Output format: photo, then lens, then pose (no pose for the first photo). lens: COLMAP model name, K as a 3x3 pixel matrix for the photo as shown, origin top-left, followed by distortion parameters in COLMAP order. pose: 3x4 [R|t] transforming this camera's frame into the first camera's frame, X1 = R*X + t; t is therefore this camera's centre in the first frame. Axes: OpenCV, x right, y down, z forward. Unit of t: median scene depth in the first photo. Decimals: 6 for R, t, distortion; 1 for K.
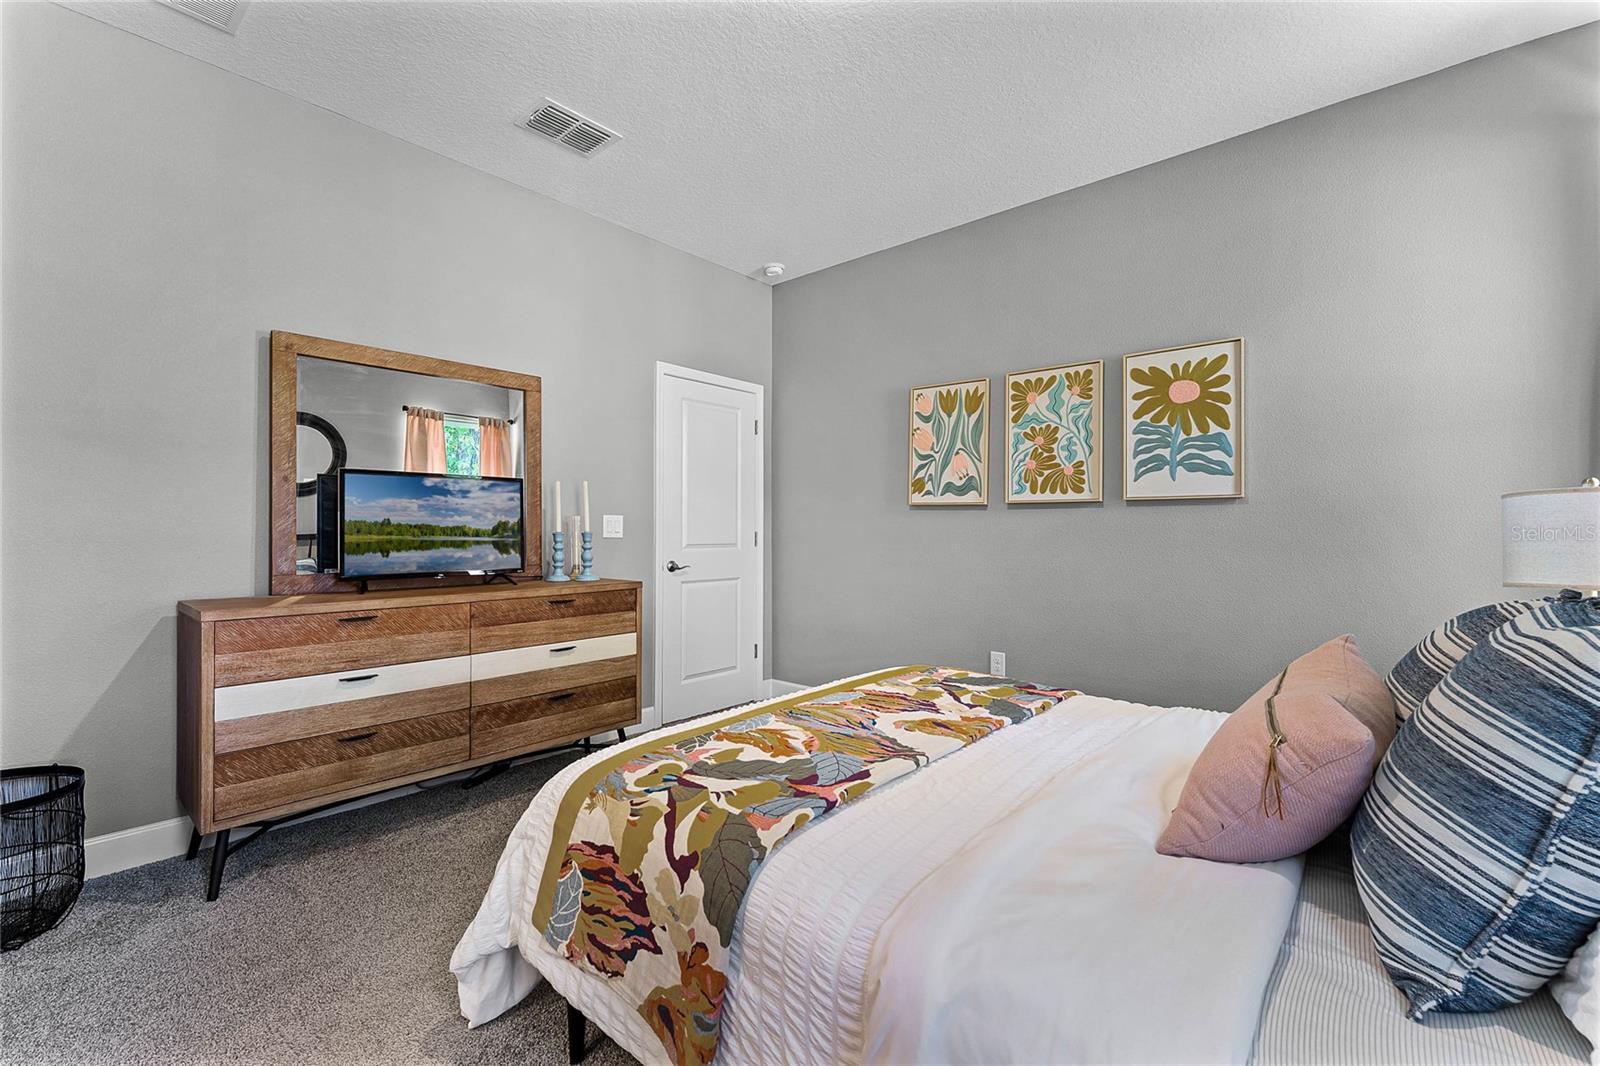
lens RADIAL K [[670.6, 0, 802.2], [0, 670.6, 517.0], [0, 0, 1]] dist [-0.000872, -0.000032]
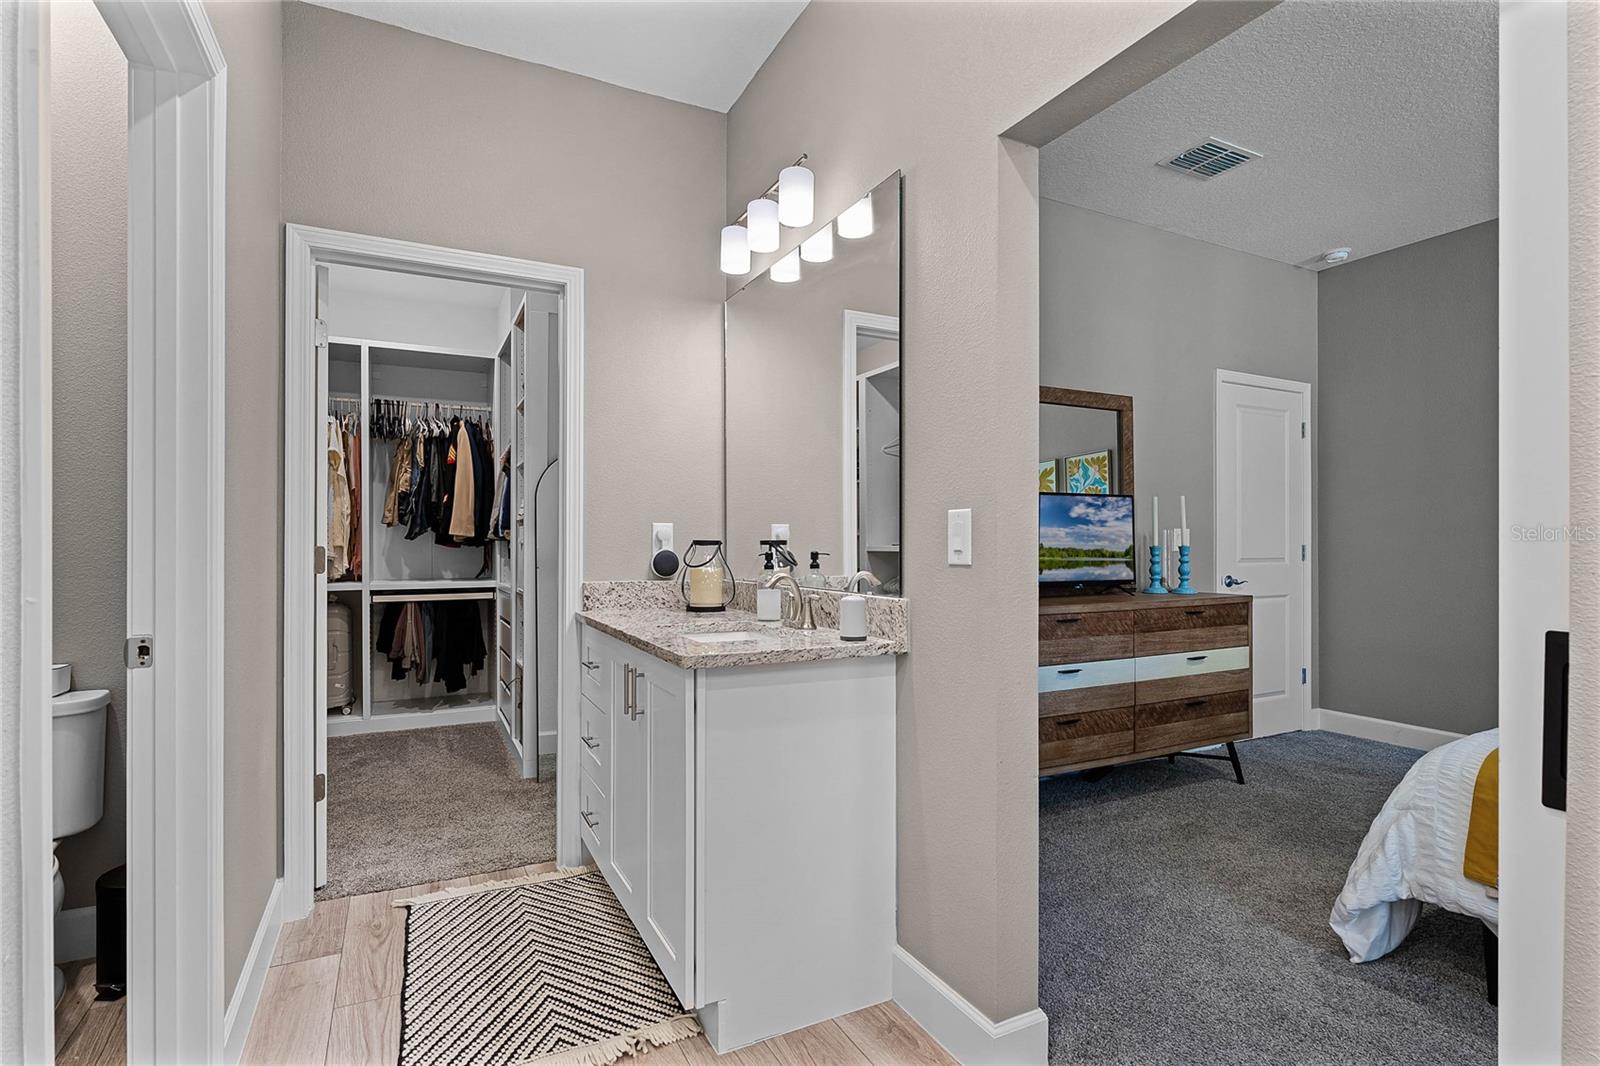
lens RADIAL K [[786.4, 0, 757.5], [0, 786.4, 531.0], [0, 0, 1]] dist [0.001997, 0.000250]
pose [[0.932775, -0.006041, -0.360407, -0.531985], [0.008454, 0.999951, 0.005121, -0.012416], [0.360359, -0.007824, 0.932781, -0.374402]]
